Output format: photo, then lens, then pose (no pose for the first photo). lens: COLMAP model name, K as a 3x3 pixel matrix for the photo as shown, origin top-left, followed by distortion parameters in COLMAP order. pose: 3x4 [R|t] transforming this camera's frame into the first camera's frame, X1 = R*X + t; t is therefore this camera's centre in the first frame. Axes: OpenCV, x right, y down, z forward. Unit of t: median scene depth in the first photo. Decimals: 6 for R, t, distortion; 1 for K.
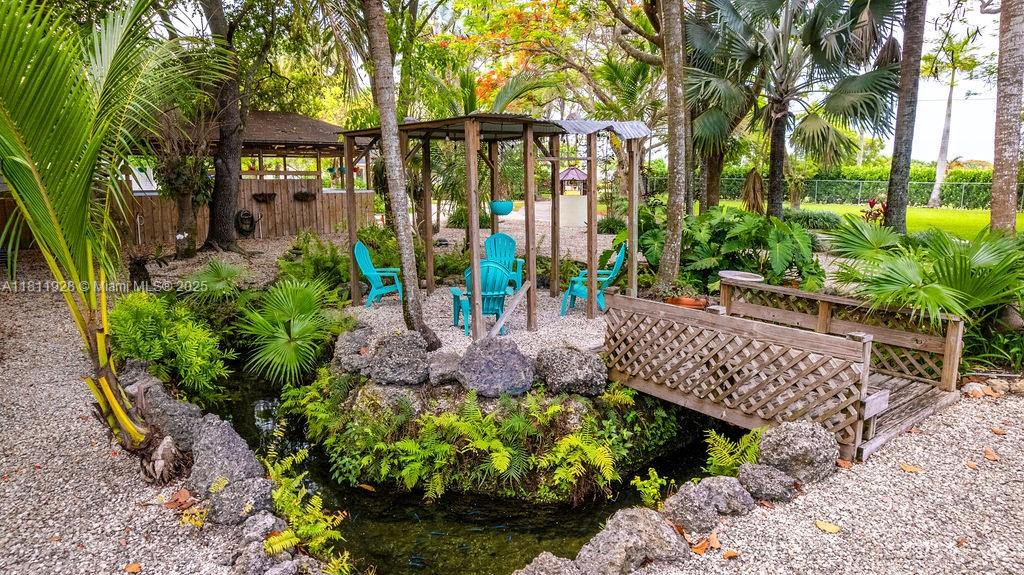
lens RADIAL K [[658.3, 0, 513.9], [0, 658.3, 292.2], [0, 0, 1]] dist [-0.072194, 0.059936]
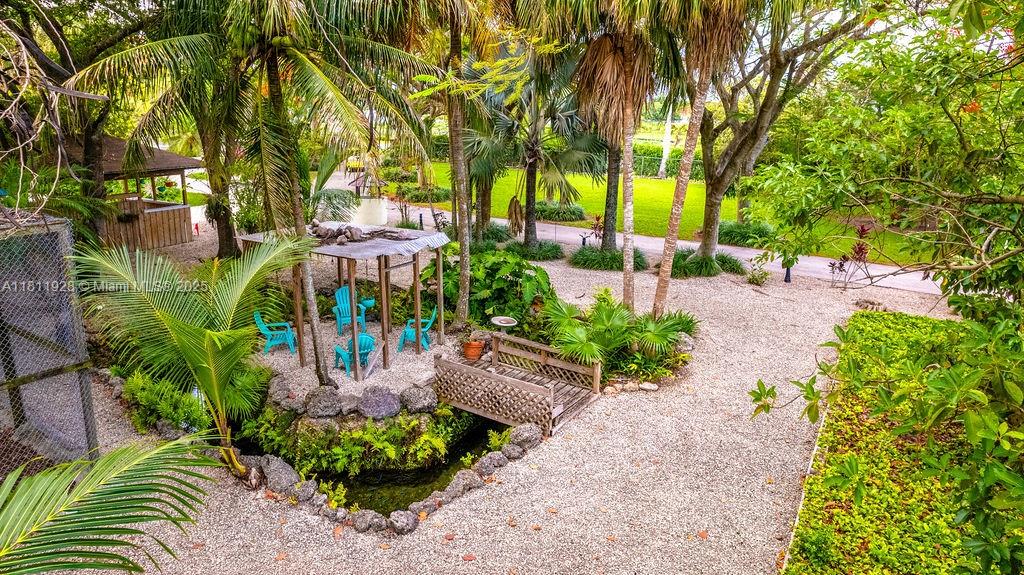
lens RADIAL K [[697.8, 0, 511.3], [0, 697.8, 277.1], [0, 0, 1]] dist [-0.031309, -0.001408]
pose [[0.945927, -0.059046, 0.318960, -0.299984], [0.034427, 0.996014, 0.082284, -0.415227], [-0.322547, -0.066854, 0.944190, -1.032521]]
